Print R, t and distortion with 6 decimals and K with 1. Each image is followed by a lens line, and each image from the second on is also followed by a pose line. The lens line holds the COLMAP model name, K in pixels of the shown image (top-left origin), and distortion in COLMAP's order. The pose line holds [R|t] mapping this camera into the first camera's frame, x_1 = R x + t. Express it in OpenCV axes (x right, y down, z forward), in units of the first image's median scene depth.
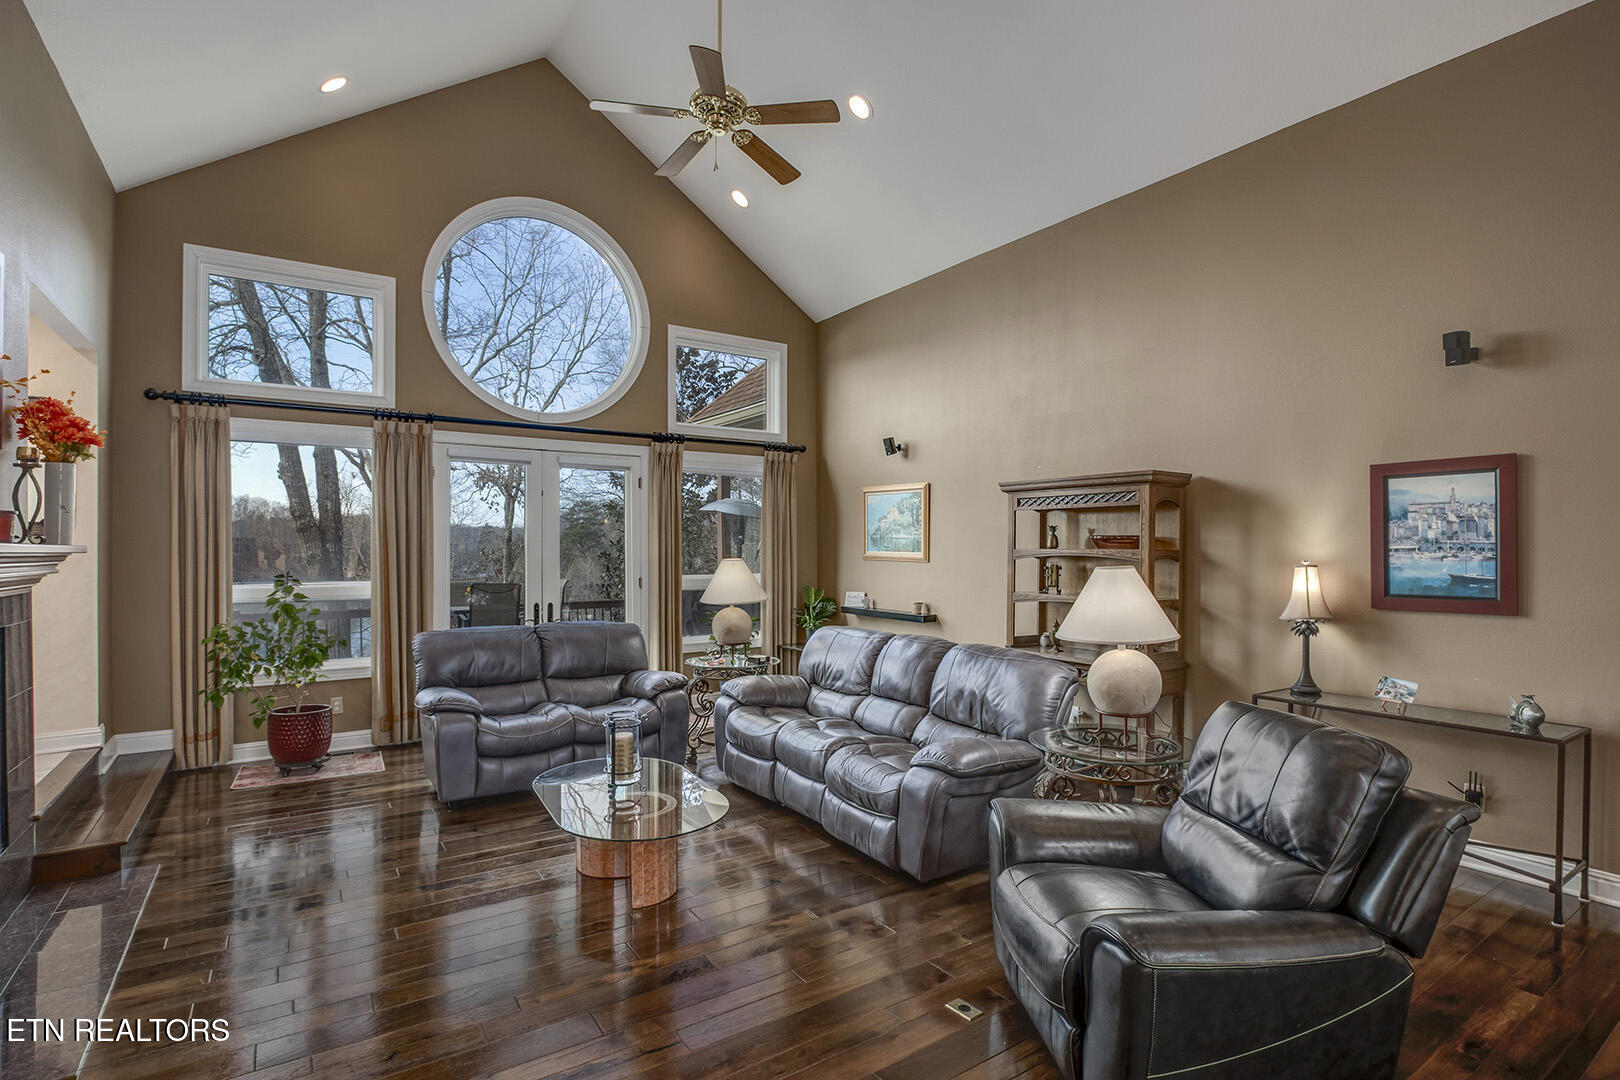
lens RADIAL K [[769.5, 0, 811.6], [0, 769.5, 547.3], [0, 0, 1]] dist [-0.003985, -0.000613]
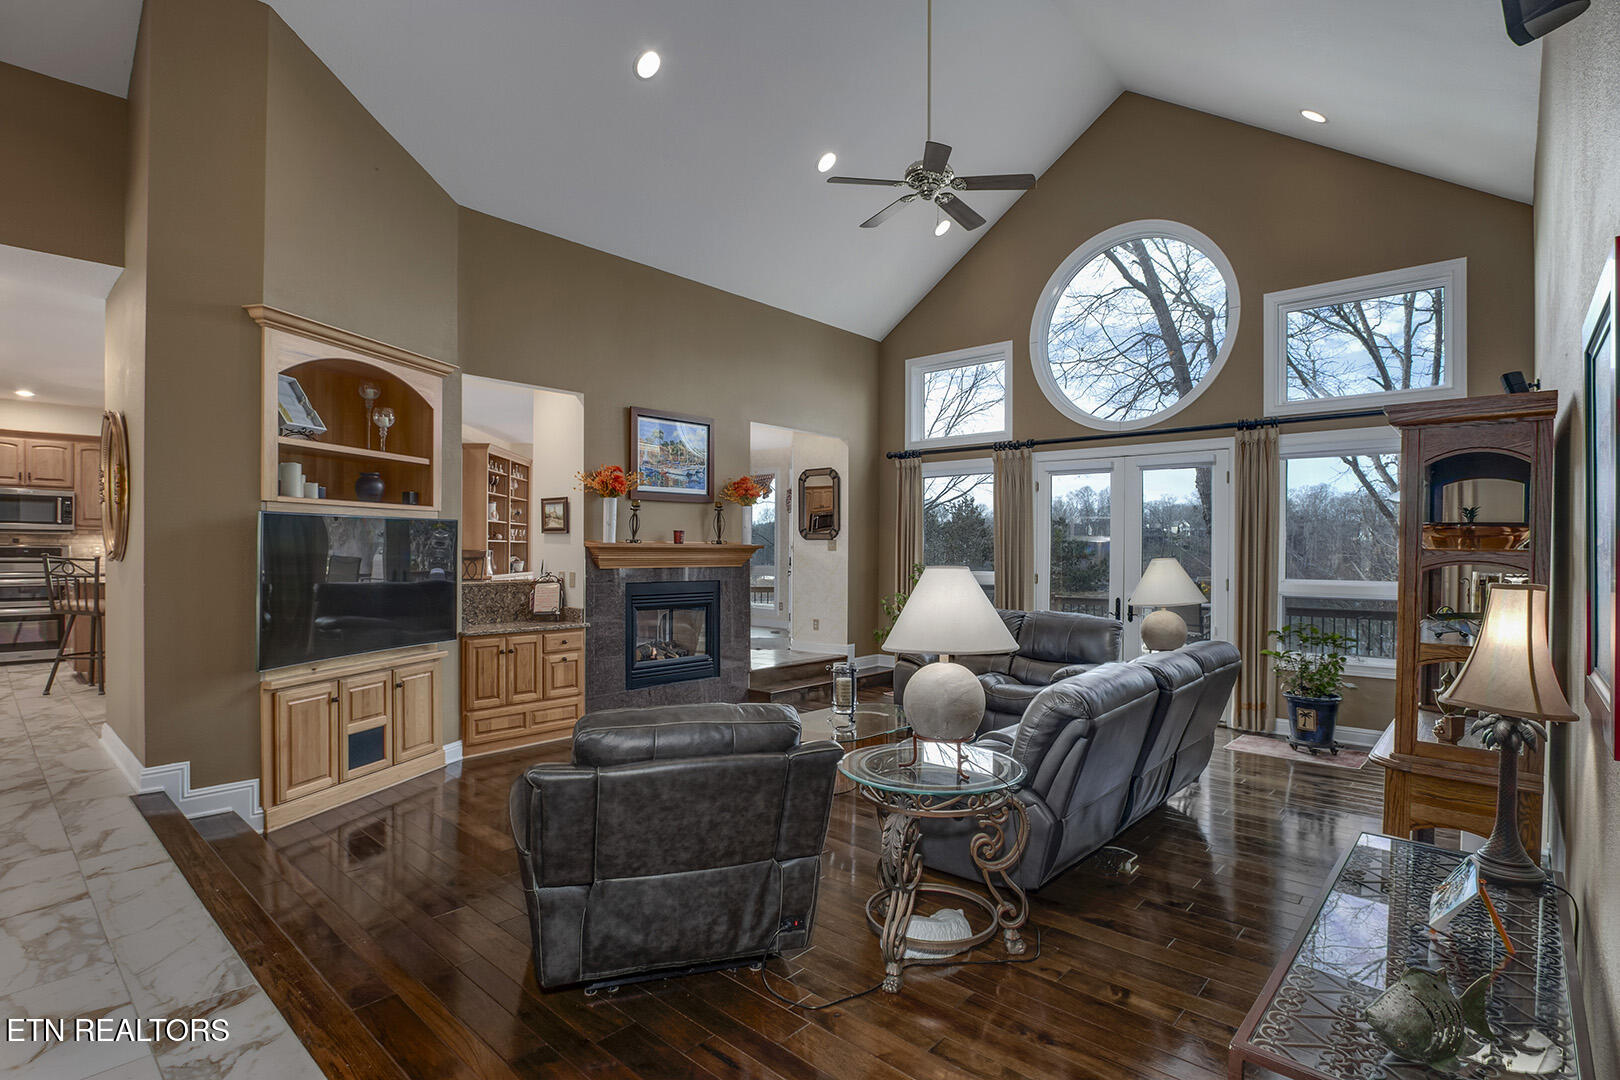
lens RADIAL K [[769.5, 0, 811.6], [0, 769.5, 547.3], [0, 0, 1]] dist [-0.003985, -0.000613]
pose [[0.273394, 0.001977, -0.961900, 0.620399], [-0.004292, 0.999990, 0.000835, 0.001845], [0.961892, 0.003900, 0.273400, 0.316044]]
